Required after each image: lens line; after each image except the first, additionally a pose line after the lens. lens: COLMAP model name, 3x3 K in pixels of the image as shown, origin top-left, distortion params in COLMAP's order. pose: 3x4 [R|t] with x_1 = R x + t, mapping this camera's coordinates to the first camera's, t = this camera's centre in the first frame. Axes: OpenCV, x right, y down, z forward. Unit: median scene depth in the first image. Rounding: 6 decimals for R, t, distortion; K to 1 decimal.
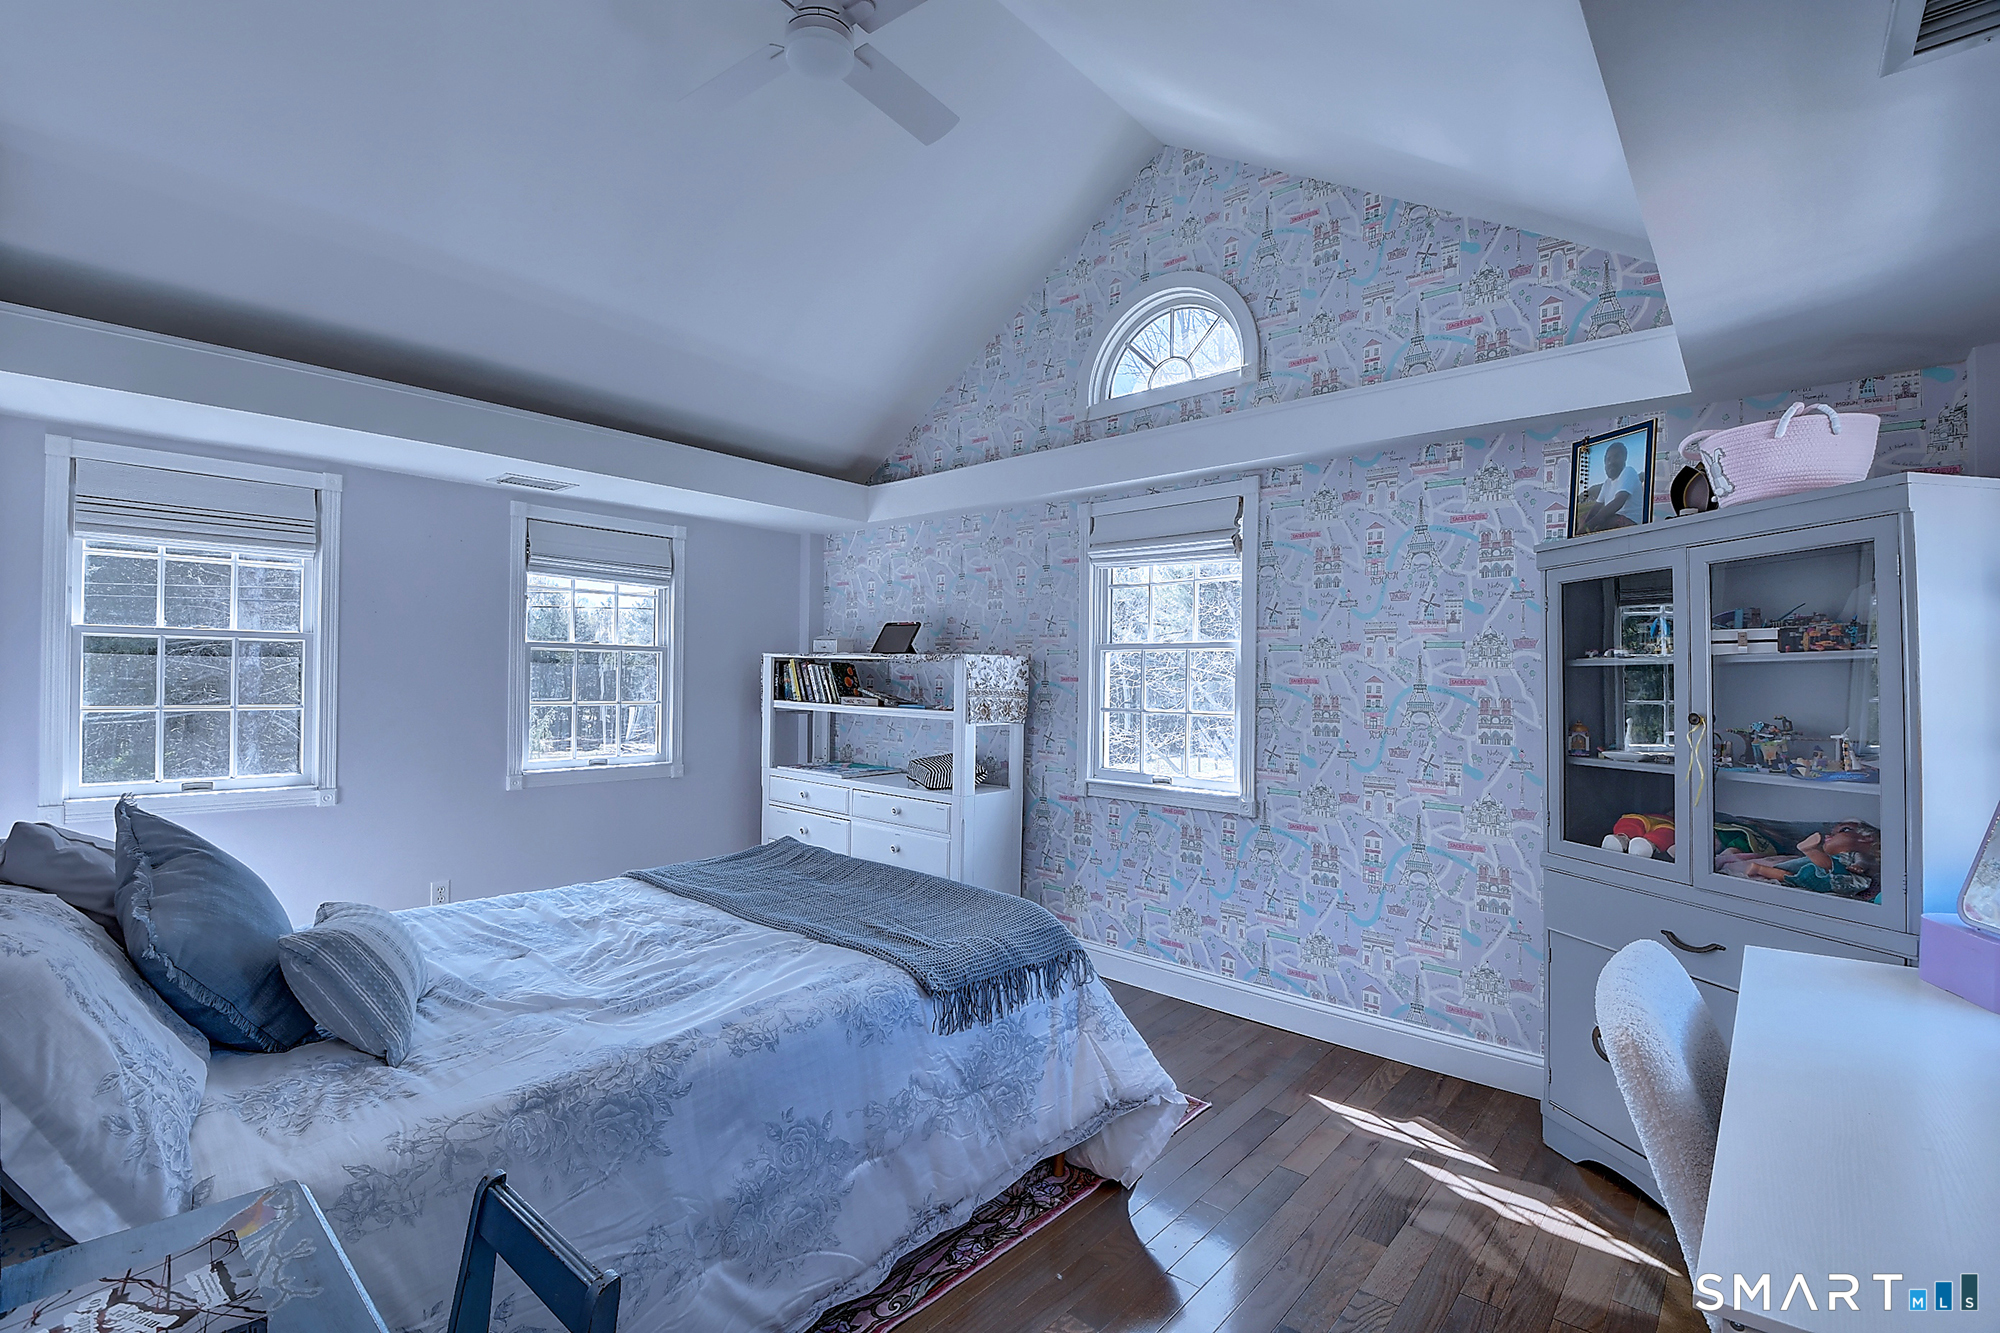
lens RADIAL K [[889.0, 0, 979.9], [0, 889.0, 667.7], [0, 0, 1]] dist [0.027736, -0.040510]
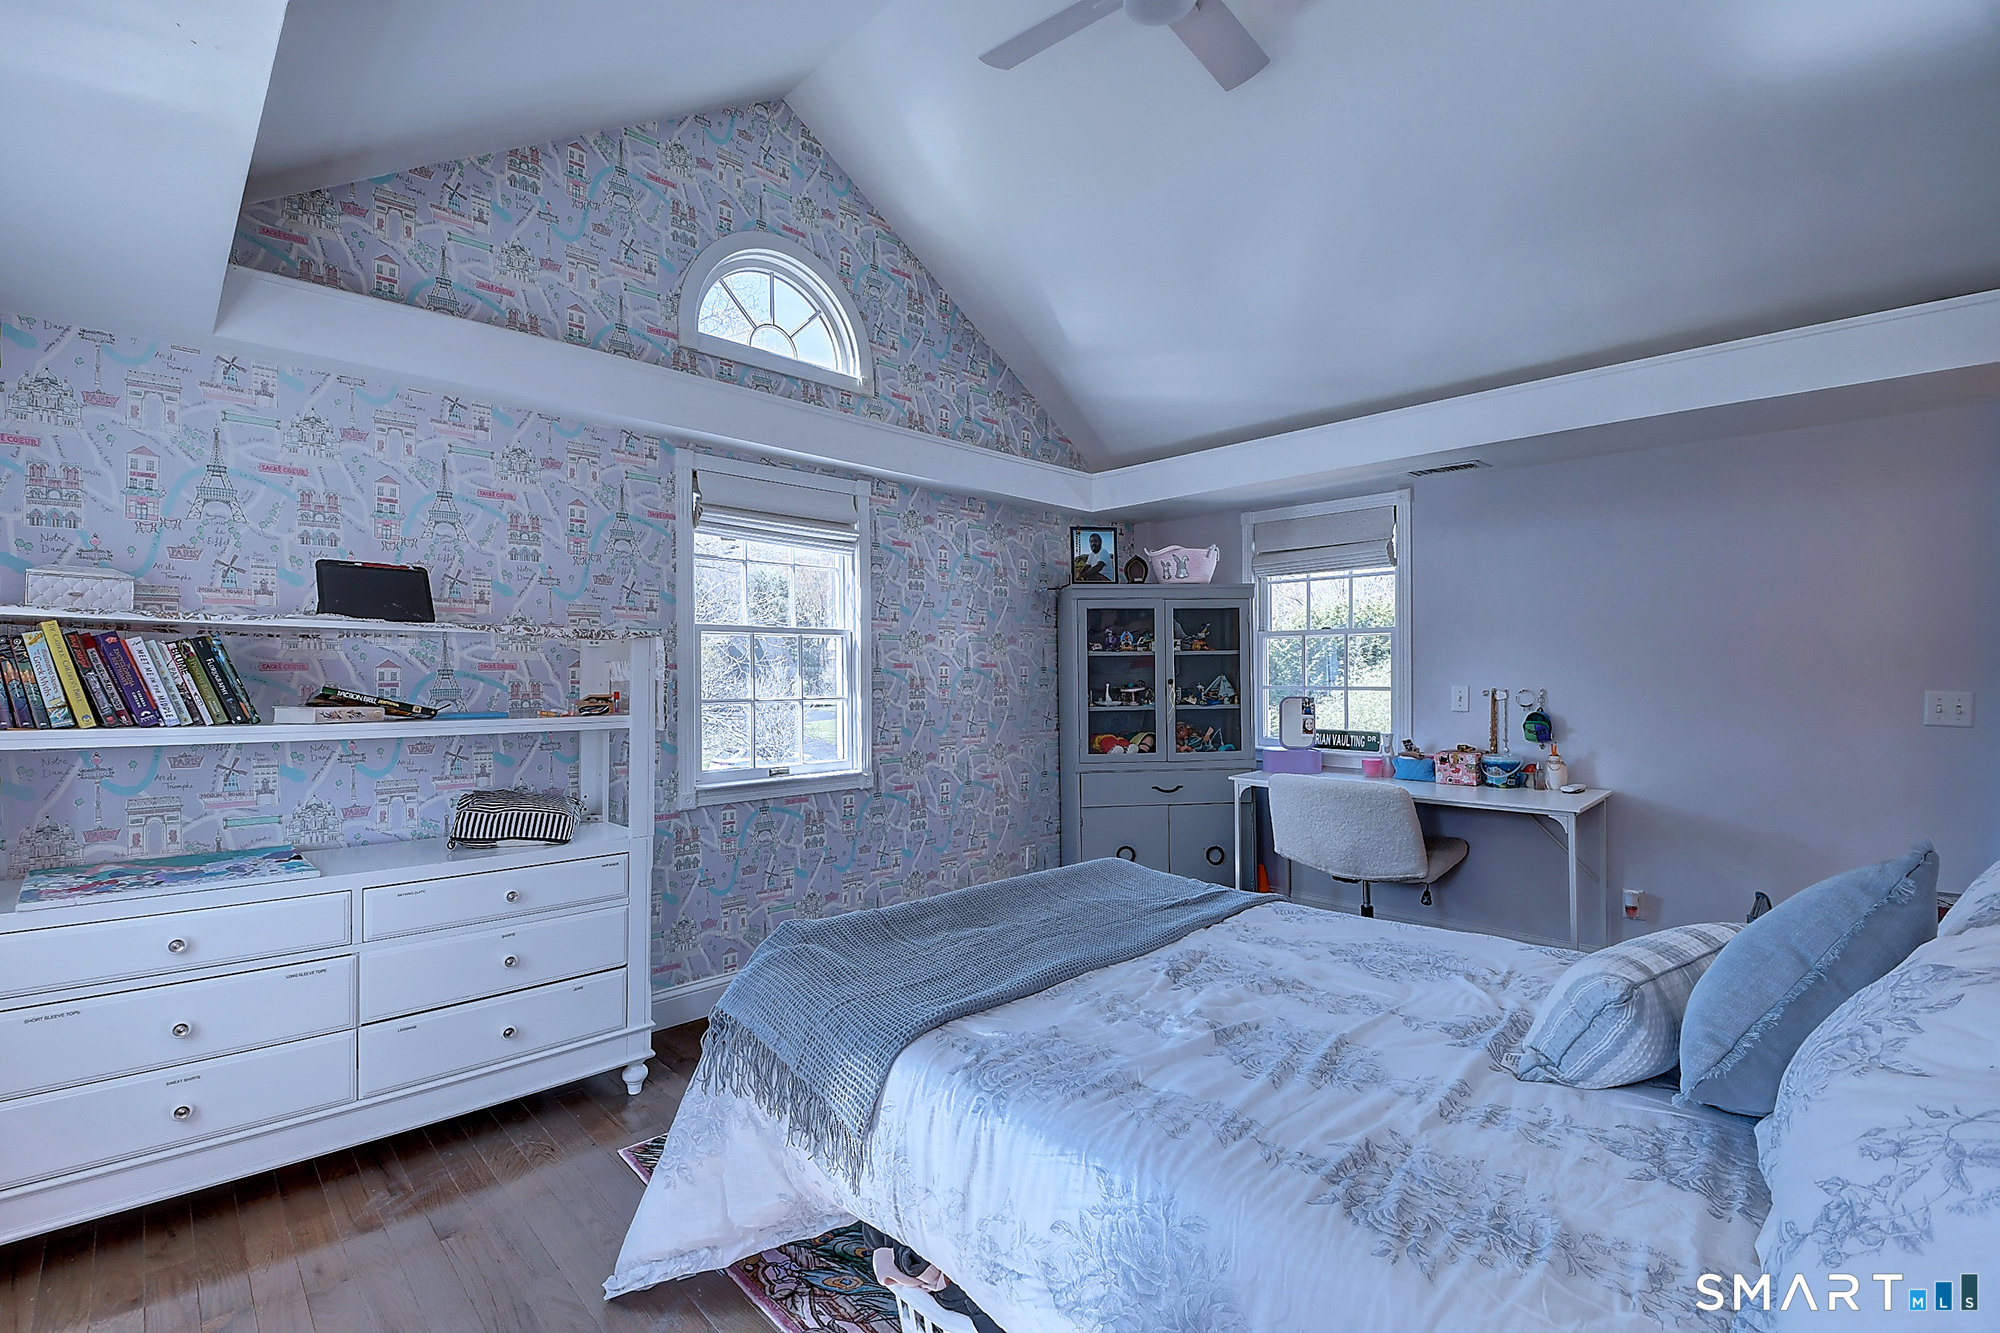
lens RADIAL K [[889.0, 0, 979.9], [0, 889.0, 667.7], [0, 0, 1]] dist [0.027736, -0.040510]
pose [[0.060199, -0.013017, 0.998102, -0.799917], [-0.011859, 0.999835, 0.013755, 0.000007], [-0.998116, -0.012664, 0.060035, 0.799229]]
